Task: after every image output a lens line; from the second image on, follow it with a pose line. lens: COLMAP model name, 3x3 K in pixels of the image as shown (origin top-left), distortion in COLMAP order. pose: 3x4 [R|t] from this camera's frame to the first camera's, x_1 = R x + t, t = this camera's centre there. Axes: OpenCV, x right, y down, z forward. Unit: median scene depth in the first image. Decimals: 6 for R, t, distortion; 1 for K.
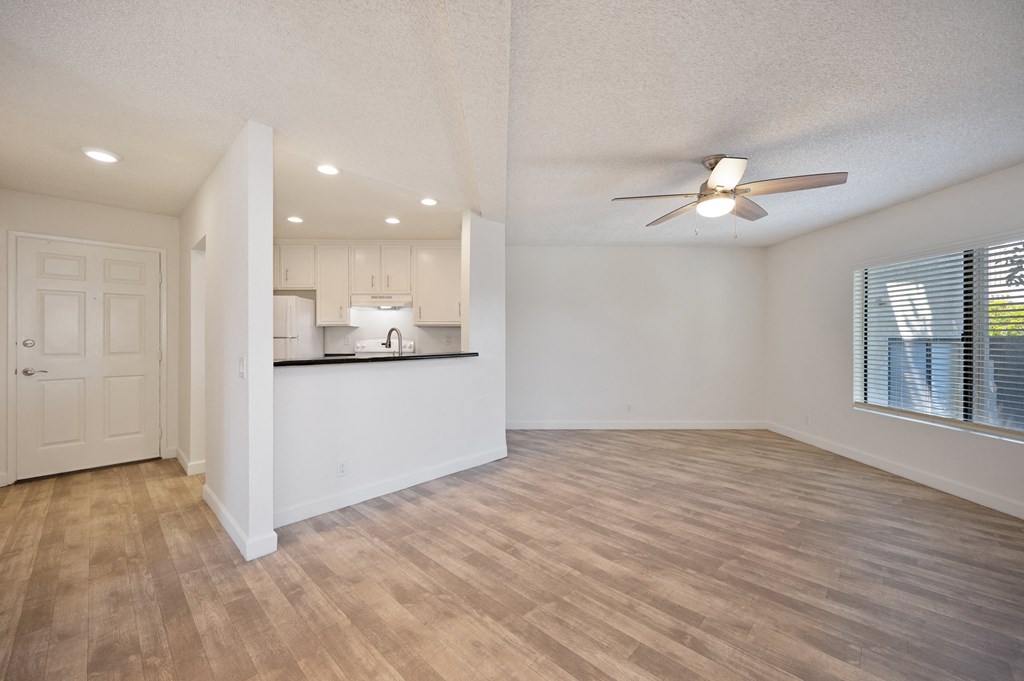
lens RADIAL K [[400.4, 0, 512.0], [0, 400.4, 340.5], [0, 0, 1]] dist [0.000518, -0.000155]
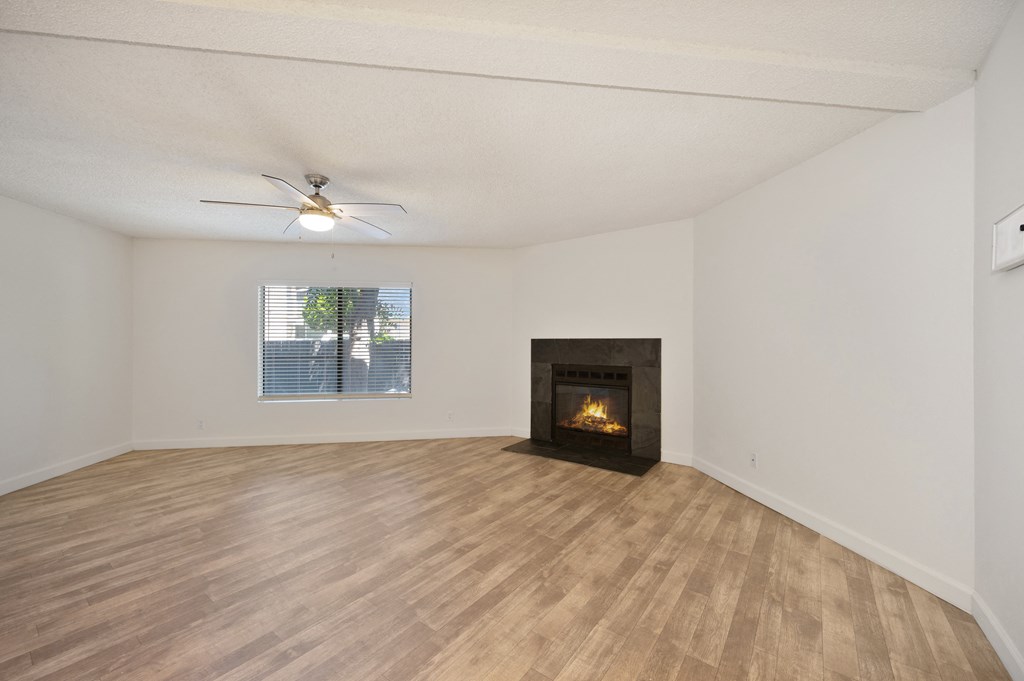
lens RADIAL K [[404.6, 0, 510.0], [0, 404.6, 335.8], [0, 0, 1]] dist [-0.001394, -0.000655]
pose [[-0.118521, 0.011313, 0.992887, -0.539811], [0.011954, 0.999879, -0.009966, -0.006642], [-0.992880, 0.010688, -0.118642, 0.515179]]
